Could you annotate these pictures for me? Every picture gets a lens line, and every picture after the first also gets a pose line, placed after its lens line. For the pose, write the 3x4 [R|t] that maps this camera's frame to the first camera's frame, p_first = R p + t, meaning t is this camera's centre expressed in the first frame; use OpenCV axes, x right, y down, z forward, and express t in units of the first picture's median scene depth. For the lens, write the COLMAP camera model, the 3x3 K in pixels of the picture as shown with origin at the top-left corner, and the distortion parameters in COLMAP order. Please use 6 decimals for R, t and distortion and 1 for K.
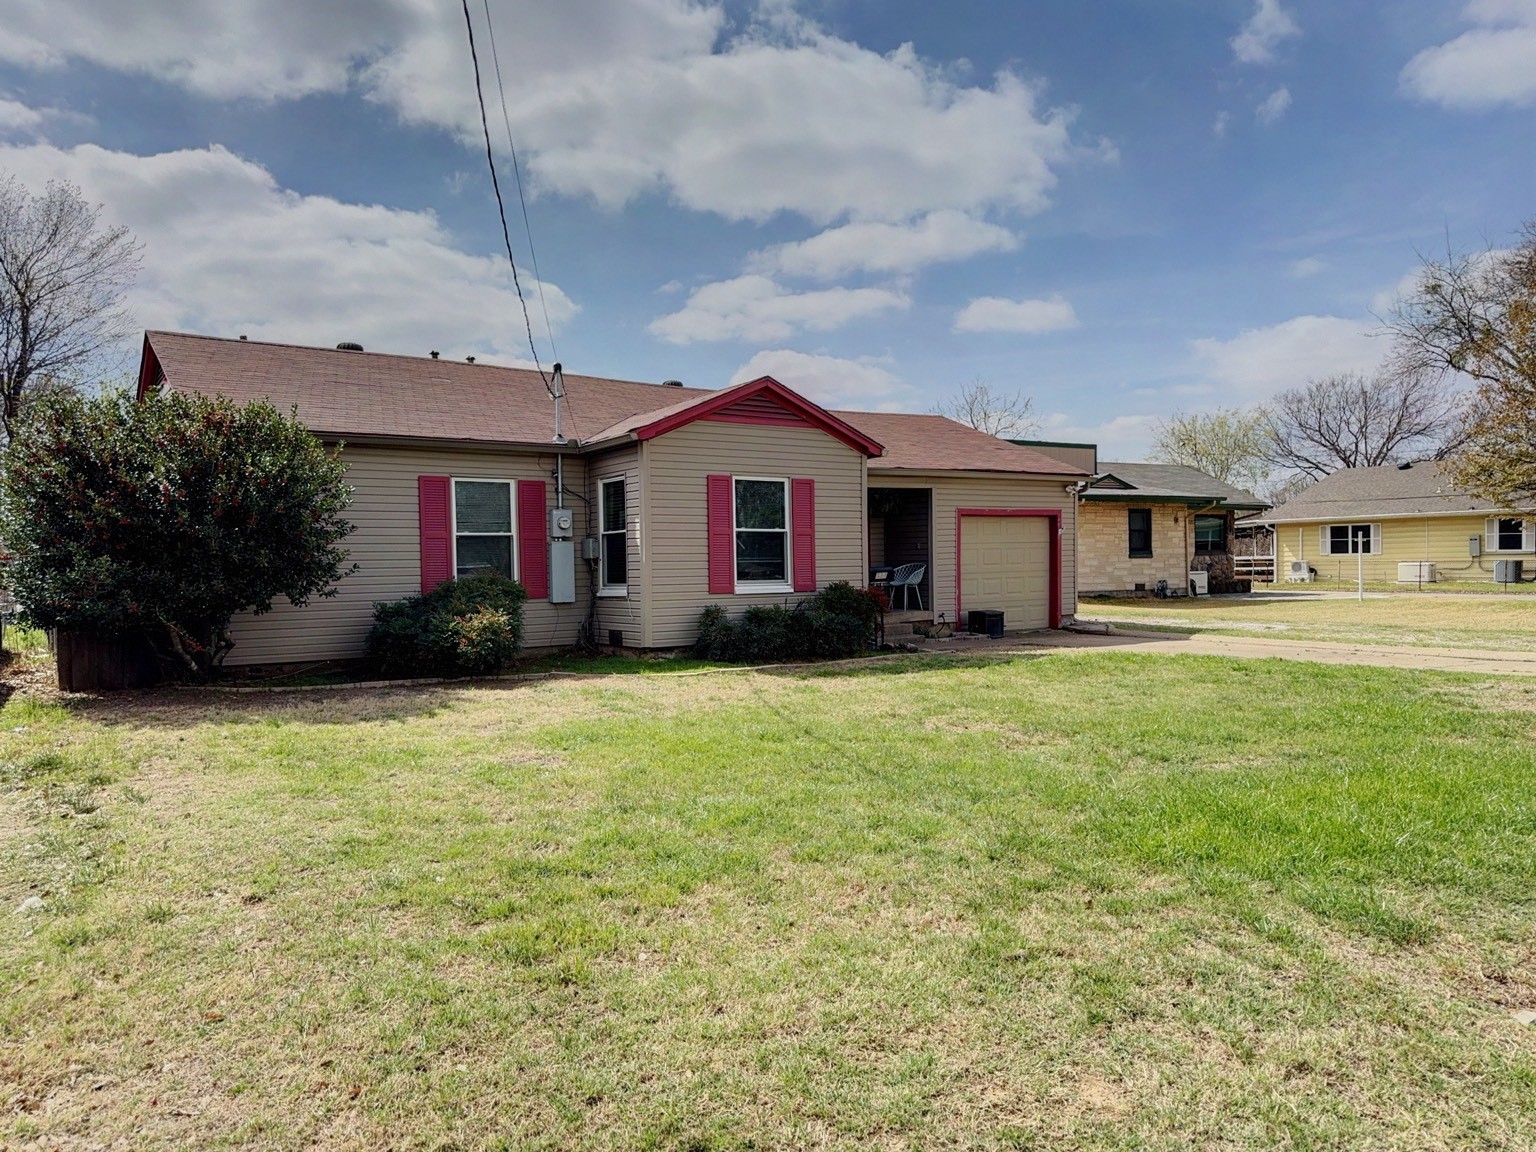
lens RADIAL K [[1075.7, 0, 768.0], [0, 1075.7, 576.0], [0, 0, 1]] dist [-0.004101, 0.002011]
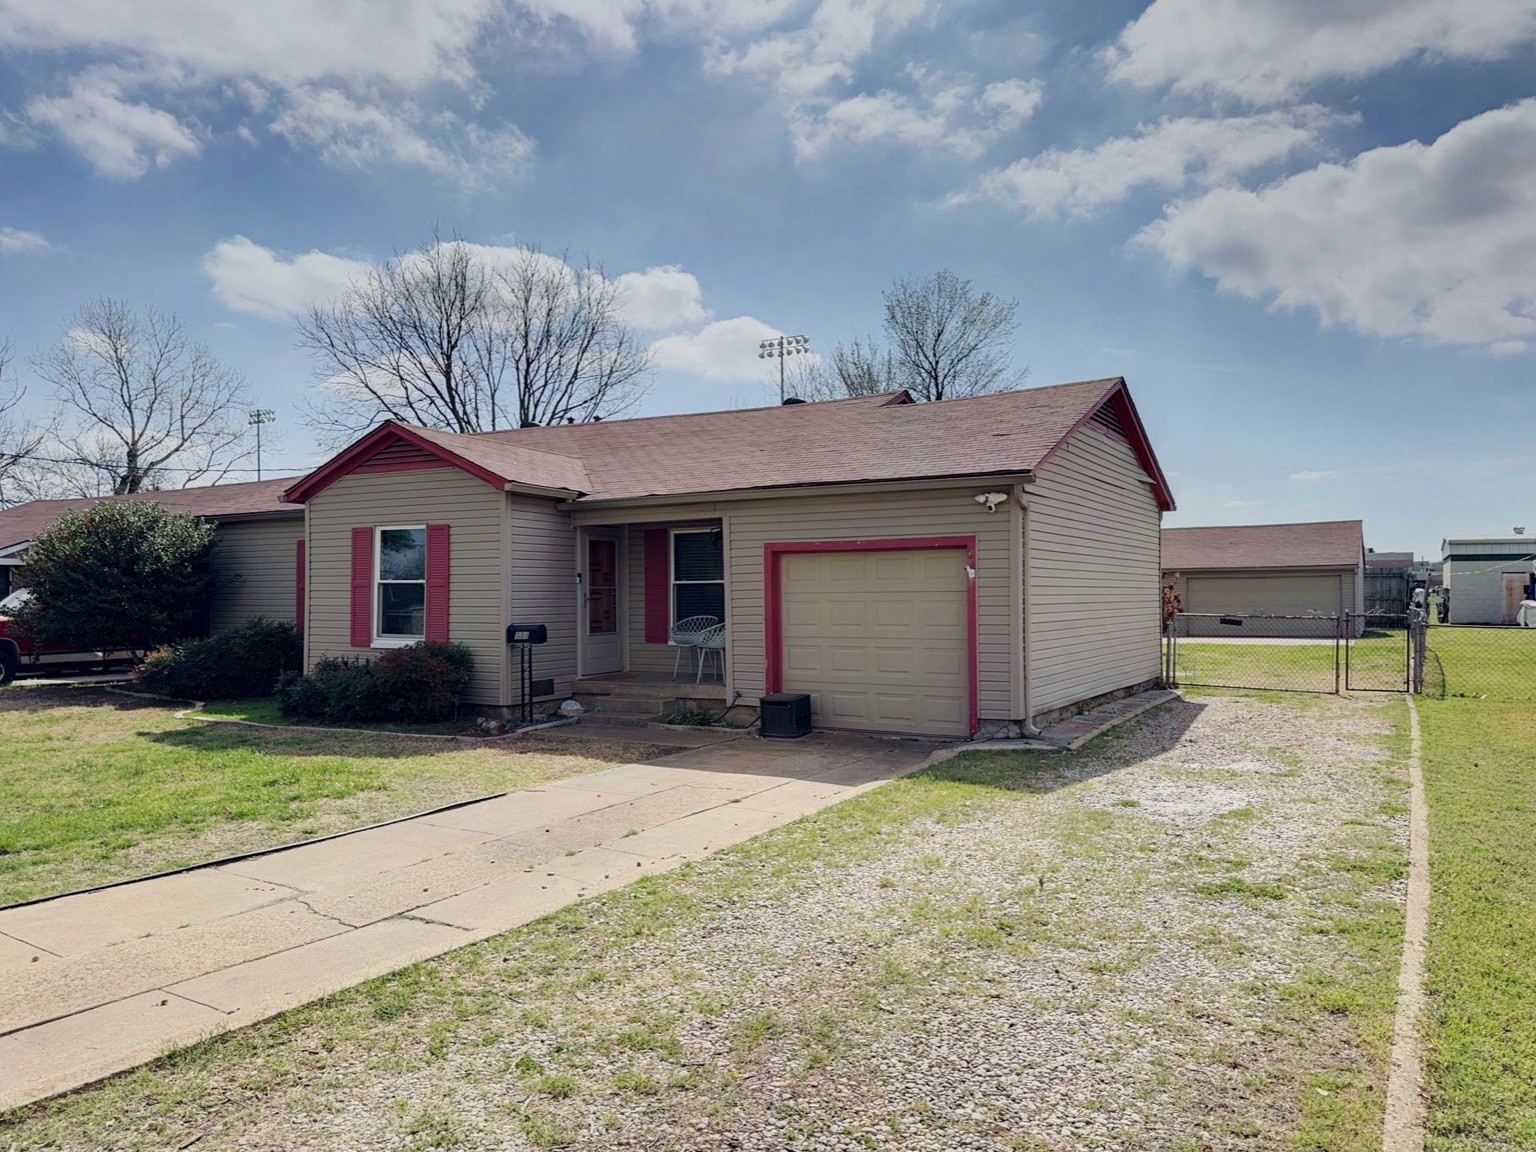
lens RADIAL K [[1075.7, 0, 768.0], [0, 1075.7, 576.0], [0, 0, 1]] dist [-0.004101, 0.002011]
pose [[0.473926, -0.006954, -0.880537, 0.809229], [-0.018754, 0.999662, -0.017988, -0.029871], [0.880365, 0.025038, 0.473636, 0.686162]]
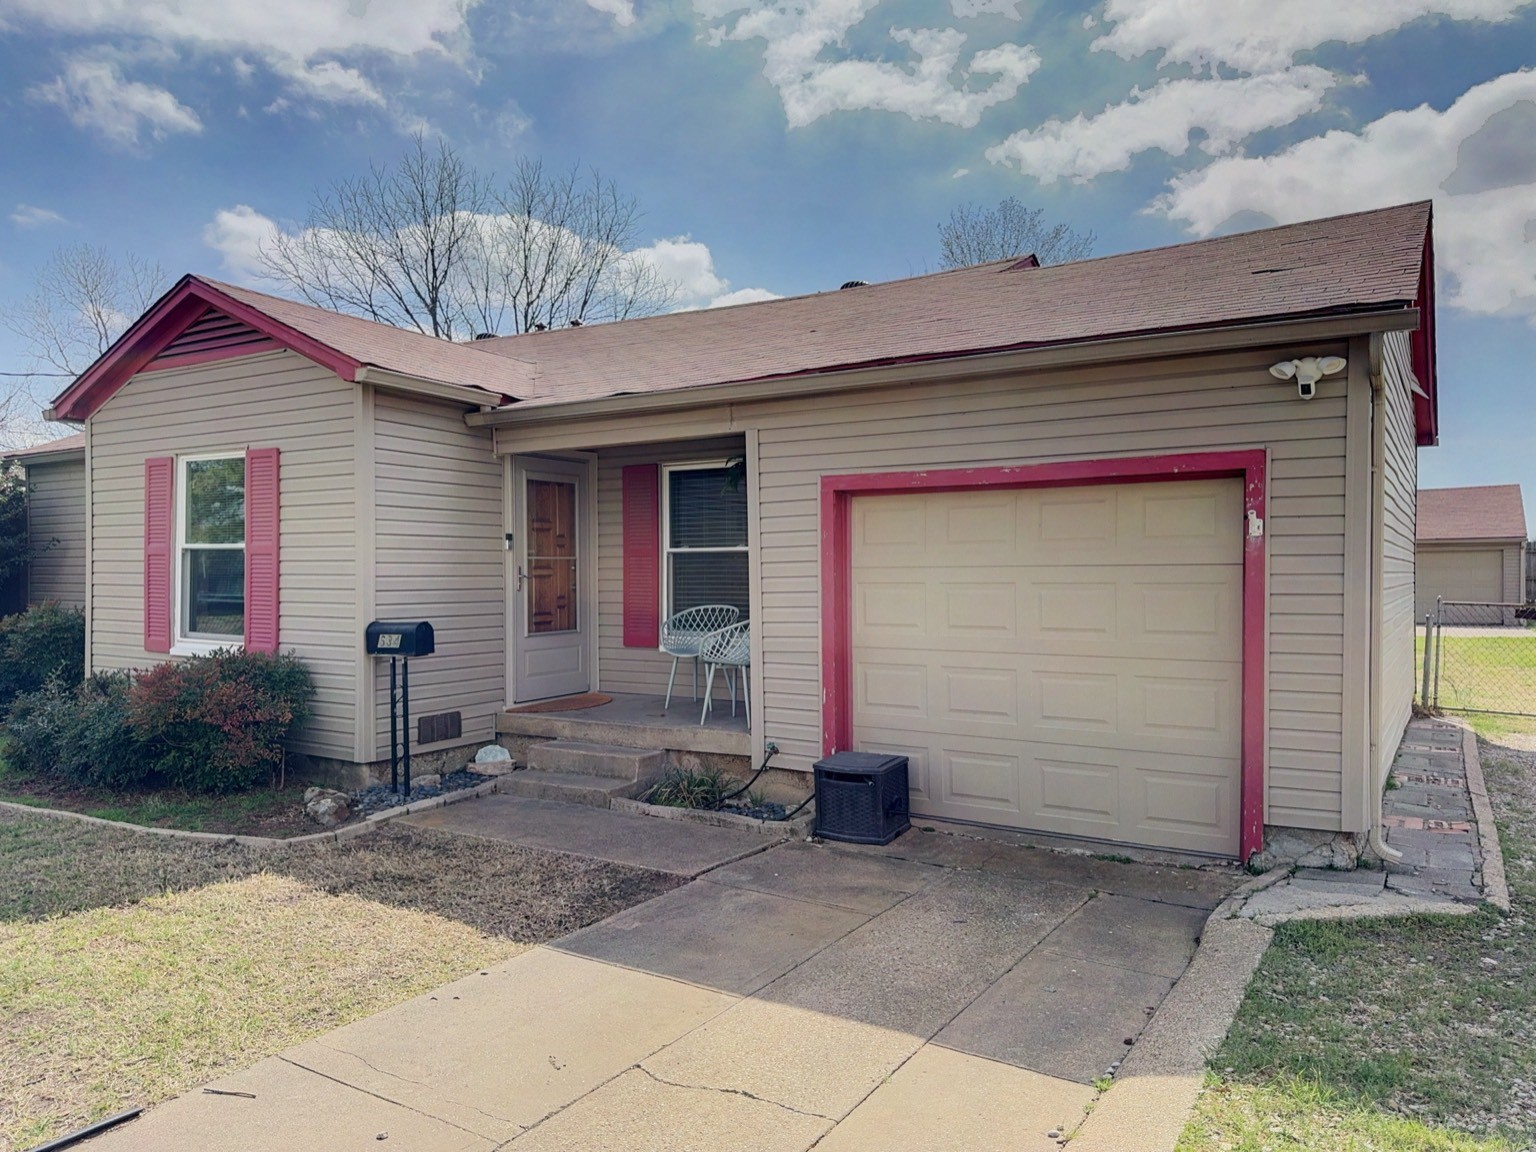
lens RADIAL K [[1075.7, 0, 768.0], [0, 1075.7, 576.0], [0, 0, 1]] dist [-0.004101, 0.002011]
pose [[0.445730, 0.014040, -0.895057, 0.524106], [-0.022647, 0.999734, 0.004404, -0.029409], [0.894881, 0.018307, 0.445930, 0.829113]]
